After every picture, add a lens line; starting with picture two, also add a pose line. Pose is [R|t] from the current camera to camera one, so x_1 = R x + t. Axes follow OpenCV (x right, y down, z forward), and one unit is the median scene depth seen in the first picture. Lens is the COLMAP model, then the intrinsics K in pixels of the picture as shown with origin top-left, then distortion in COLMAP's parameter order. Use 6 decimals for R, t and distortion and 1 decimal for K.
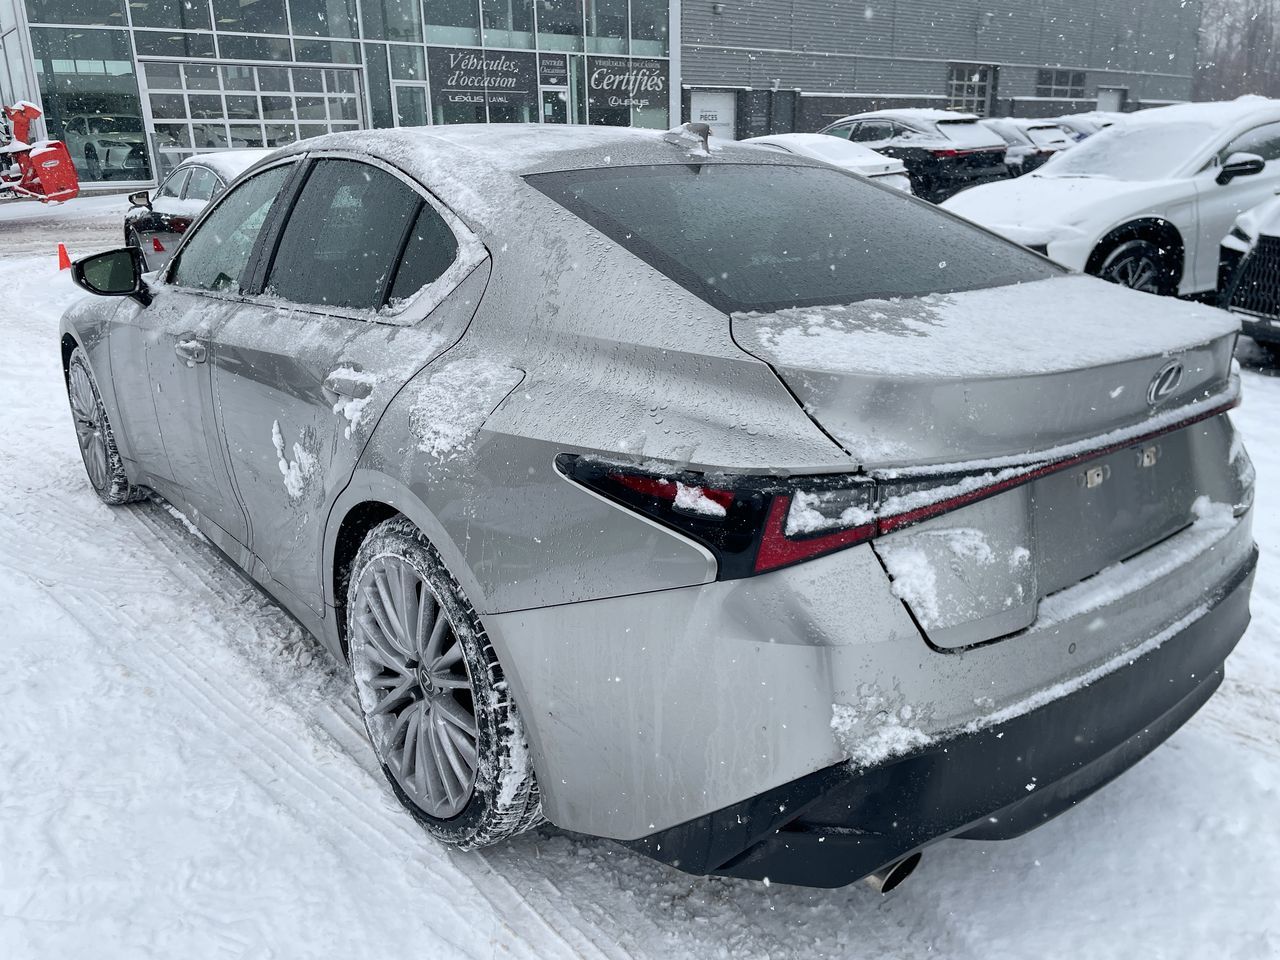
lens RADIAL K [[969.5, 0, 622.2], [0, 969.5, 473.1], [0, 0, 1]] dist [0.097219, -0.126605]
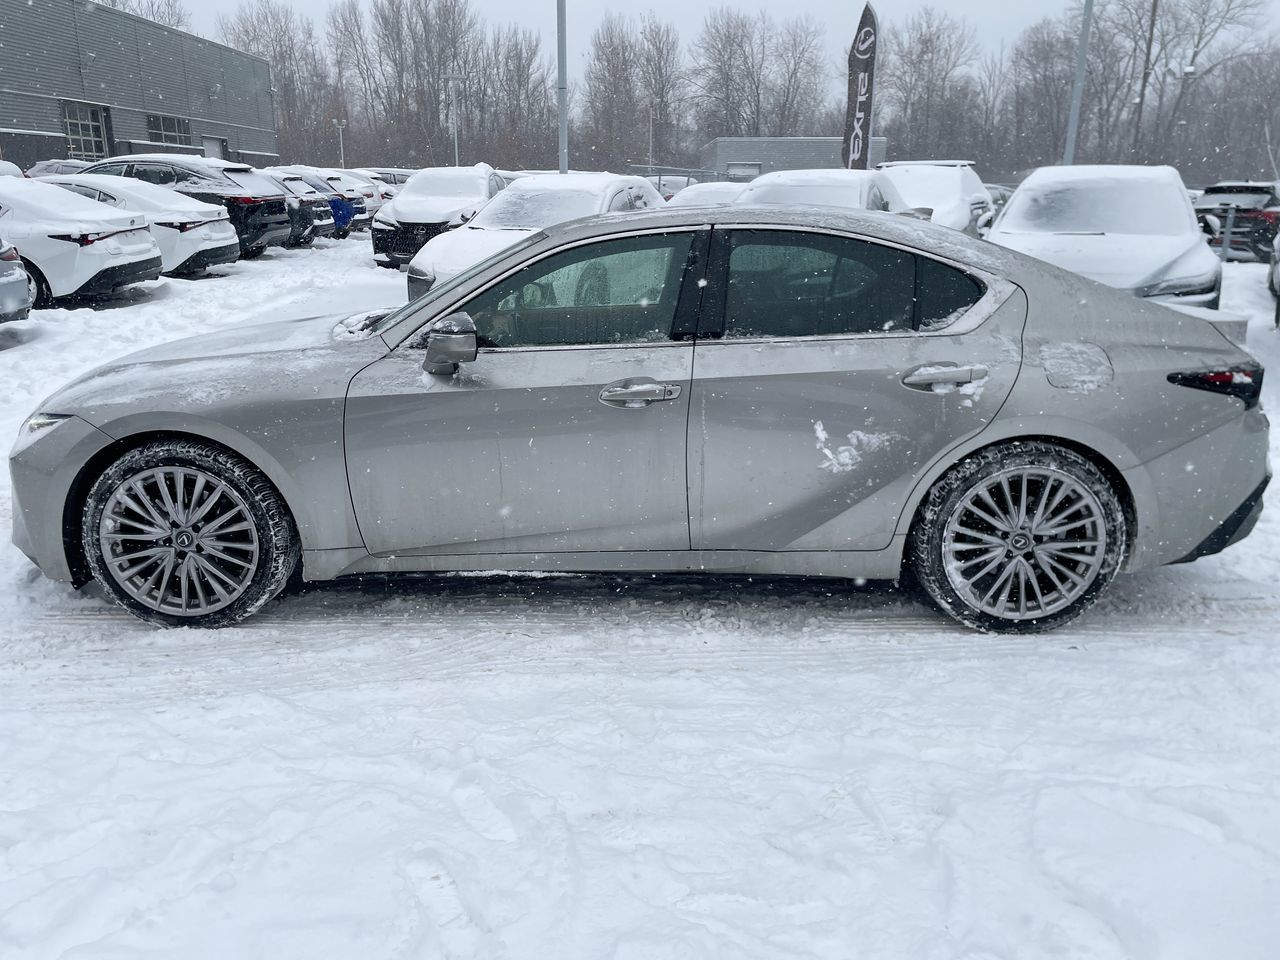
lens RADIAL K [[969.5, 0, 630.9], [0, 969.5, 470.2], [0, 0, 1]] dist [0.097219, -0.126605]
pose [[0.635836, -0.185438, 0.749216, -1.931908], [0.216474, 0.974593, 0.057506, -0.152419], [-0.740845, 0.125621, 0.659824, 0.389848]]
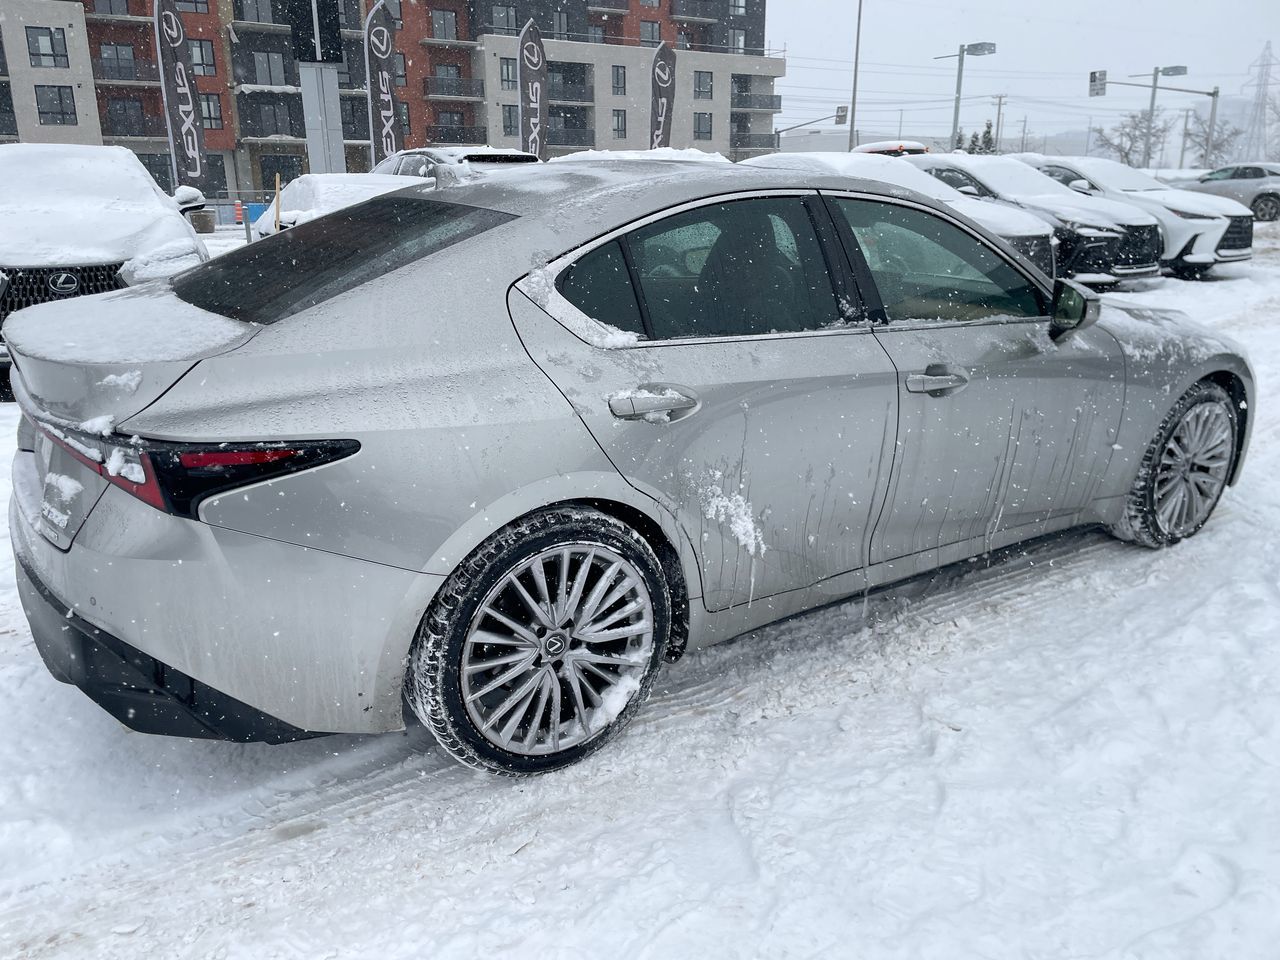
lens RADIAL K [[969.5, 0, 626.9], [0, 969.5, 481.0], [0, 0, 1]] dist [0.097219, -0.126605]
pose [[-0.100186, 0.307391, -0.946295, 1.606422], [-0.296083, 0.898782, 0.323304, -0.564828], [0.949894, 0.312572, 0.000968, 1.623219]]
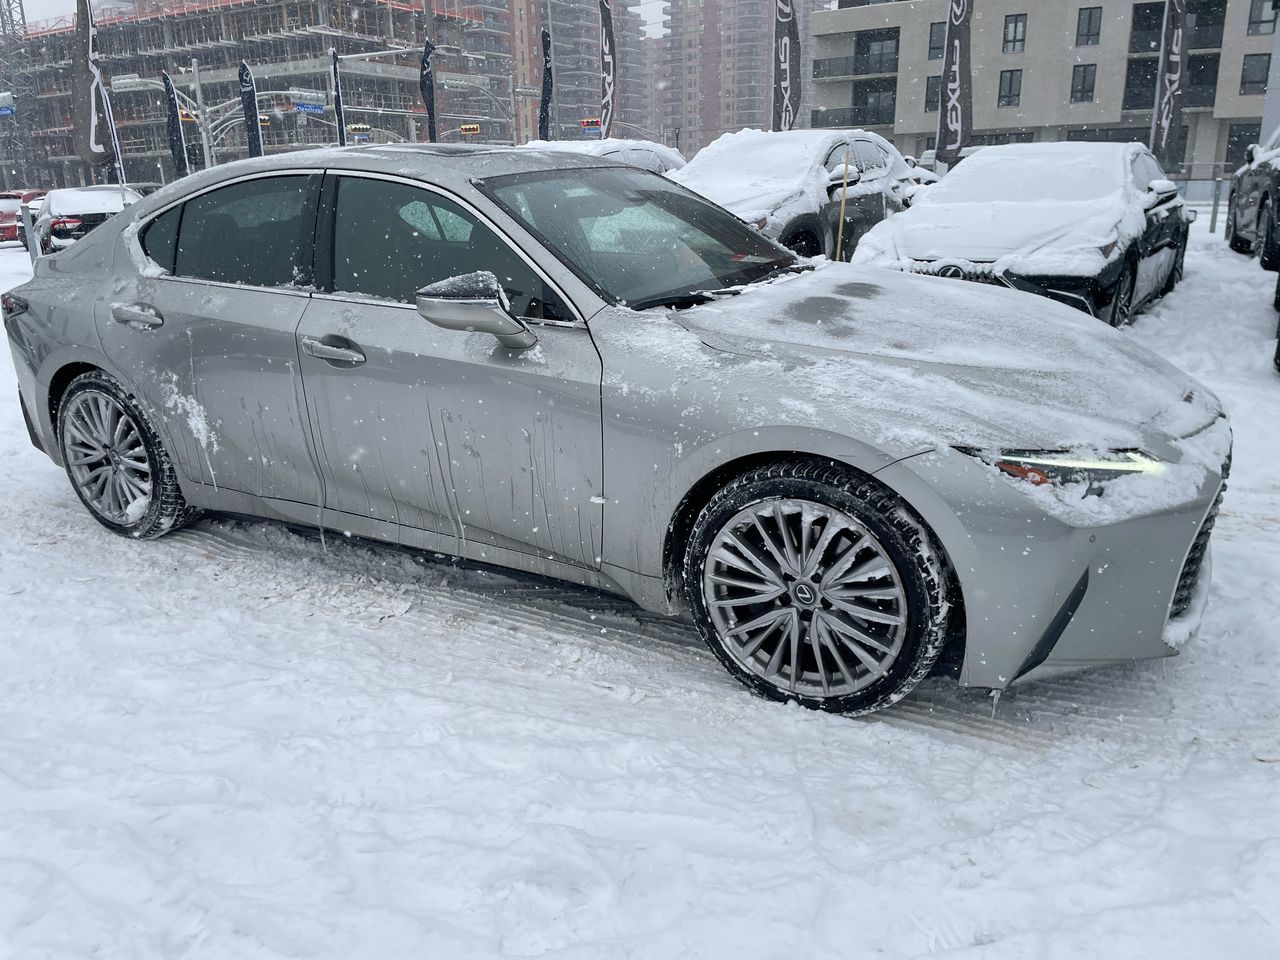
lens RADIAL K [[973.0, 0, 632.4], [0, 973.0, 484.8], [0, 0, 1]] dist [0.058712, -0.061652]
pose [[-0.935313, 0.144991, -0.322749, 0.175896], [-0.067672, 0.822037, 0.565398, -1.115184], [0.347290, 0.550665, -0.759051, 3.534393]]
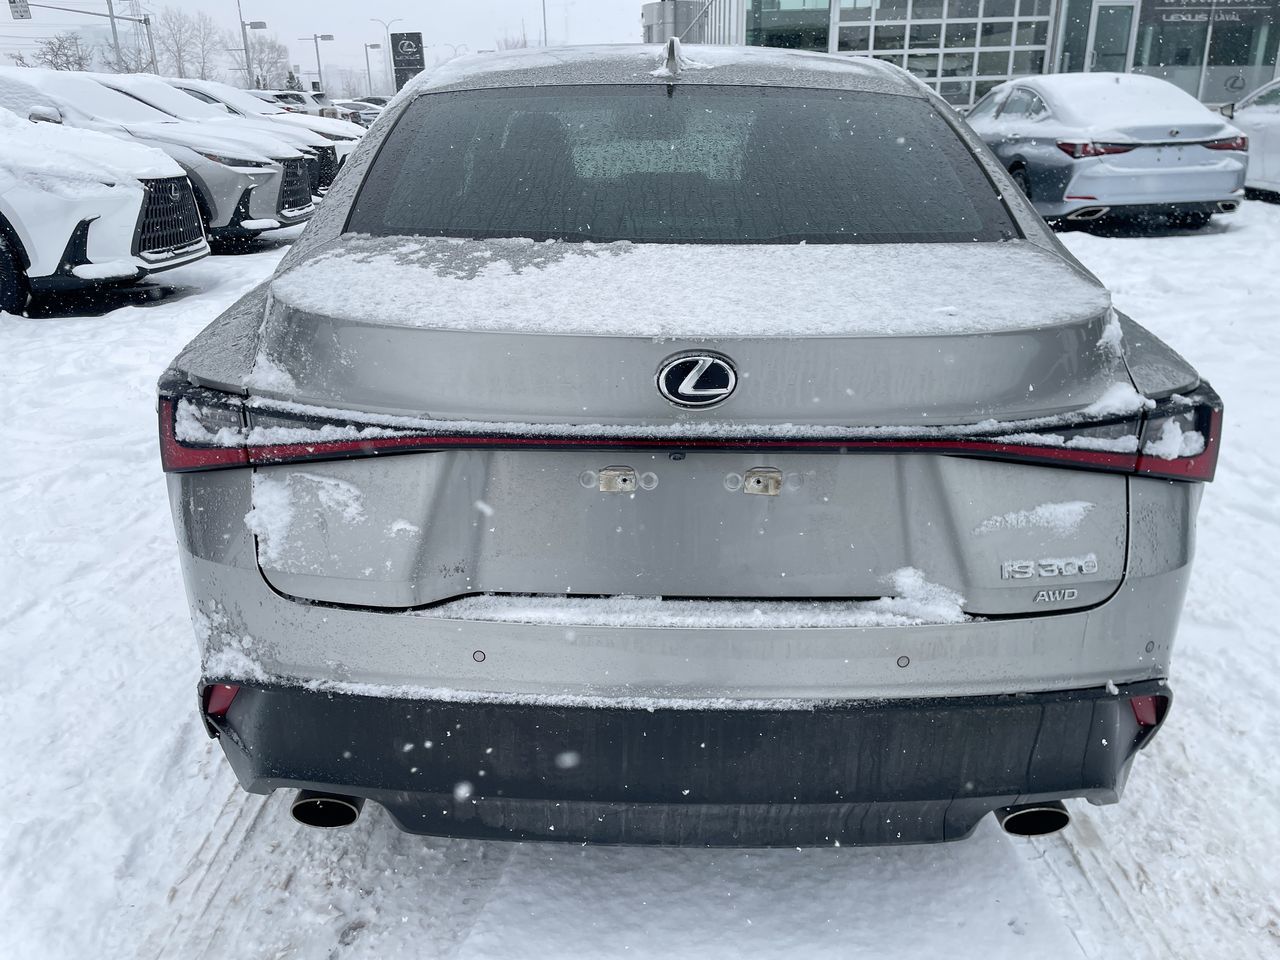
lens RADIAL K [[969.5, 0, 623.2], [0, 969.5, 480.4], [0, 0, 1]] dist [0.097219, -0.126605]
pose [[0.770653, 0.236168, -0.591877, 0.821594], [-0.195462, 0.971625, 0.133192, -0.089522], [0.606538, 0.013045, 0.794947, 0.314334]]
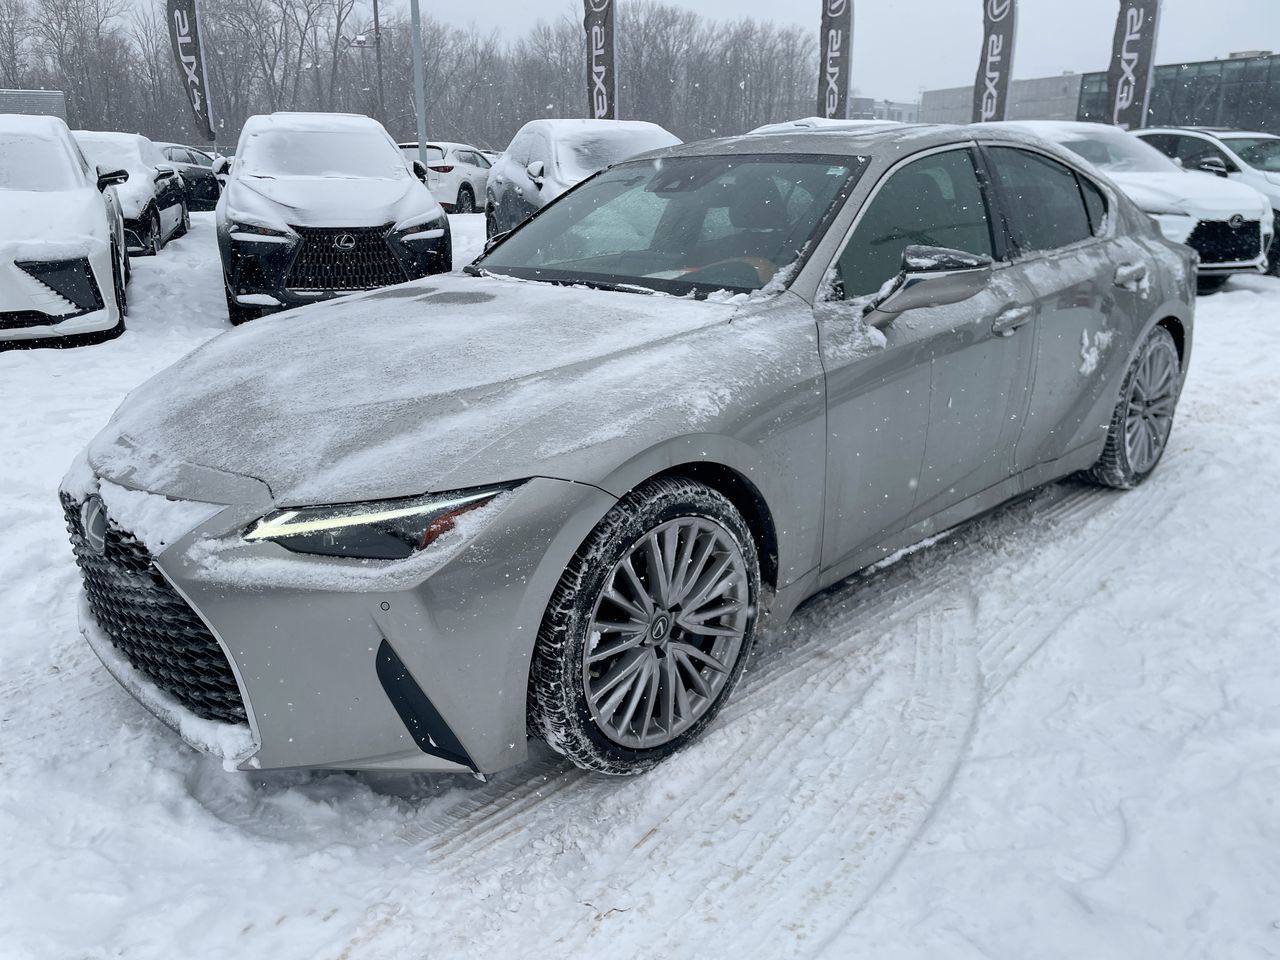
lens RADIAL K [[969.5, 0, 627.5], [0, 969.5, 482.5], [0, 0, 1]] dist [0.097219, -0.126605]
pose [[-0.087895, -0.289952, 0.952996, -2.185201], [0.305693, 0.902685, 0.302839, -0.617925], [-0.948064, 0.317942, 0.009295, 2.127231]]
